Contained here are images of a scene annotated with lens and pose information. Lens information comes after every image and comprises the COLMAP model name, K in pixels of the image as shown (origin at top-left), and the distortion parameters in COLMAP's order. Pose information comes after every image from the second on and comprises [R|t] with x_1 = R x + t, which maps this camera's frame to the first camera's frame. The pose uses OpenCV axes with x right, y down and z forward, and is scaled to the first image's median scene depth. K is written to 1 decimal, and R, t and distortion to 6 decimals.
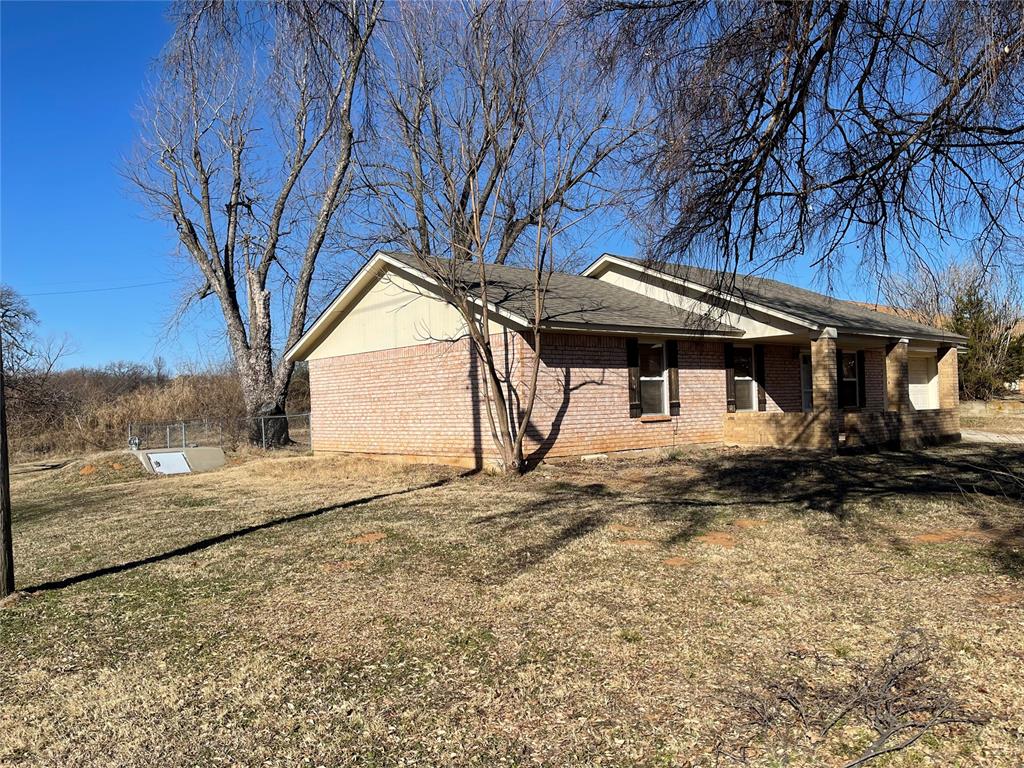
lens RADIAL K [[789.9, 0, 527.4], [0, 789.9, 383.1], [0, 0, 1]] dist [0.082392, -0.112095]
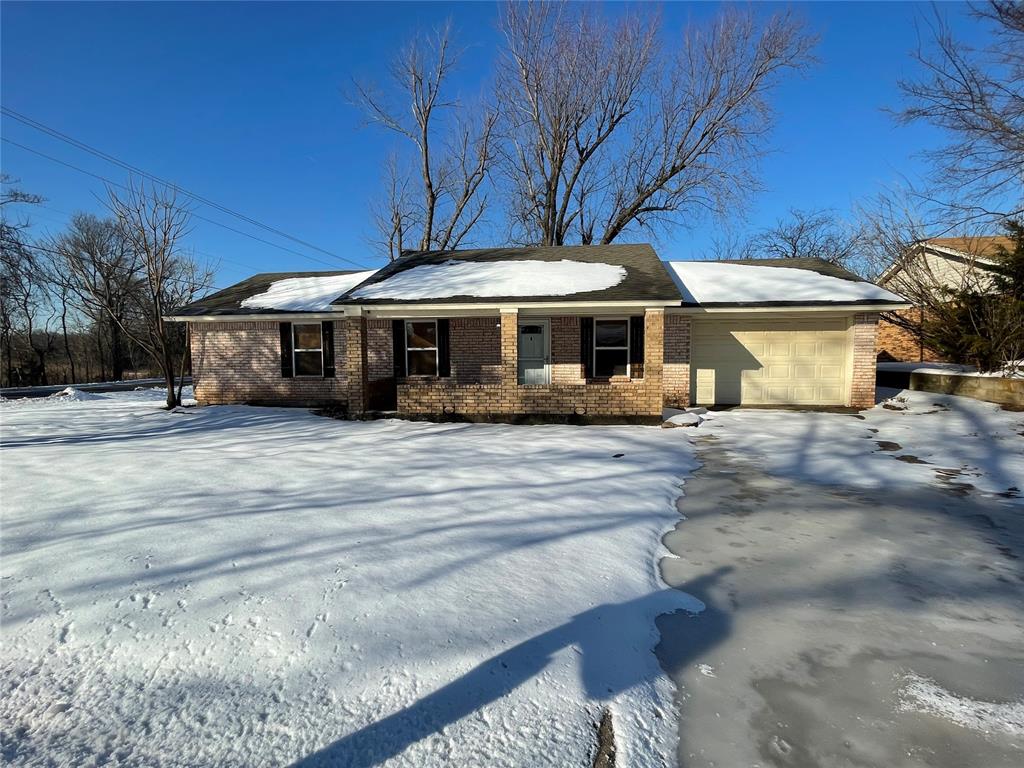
lens RADIAL K [[511.5, 0, 512.0], [0, 511.5, 384.0], [0, 0, 1]] dist [-0.001007, -0.000804]
pose [[0.652633, 0.043525, -0.756423, 1.141142], [0.003404, 0.998170, 0.060372, 0.000955], [0.757666, -0.041976, 0.651291, 0.743119]]
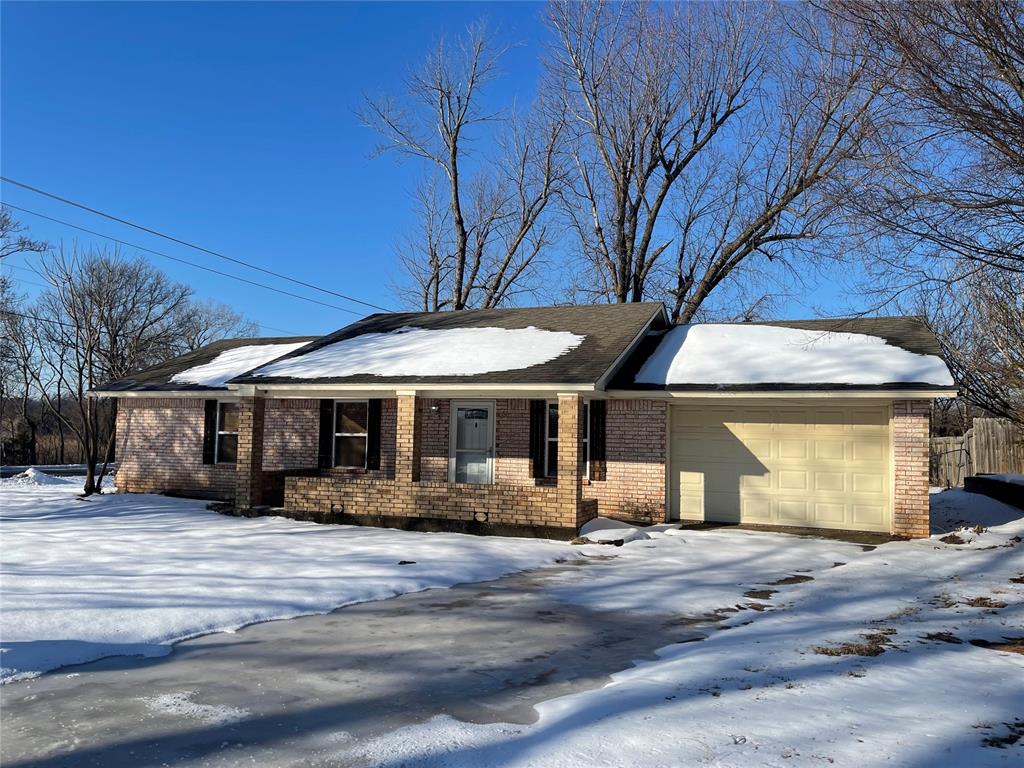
lens RADIAL K [[788.0, 0, 512.0], [0, 788.0, 384.0], [0, 0, 1]] dist [0.084115, -0.113110]
pose [[0.448564, -0.047901, -0.892466, 1.495486], [-0.024203, 0.997545, -0.065706, -0.010557], [0.893423, 0.051074, 0.446304, 0.909122]]
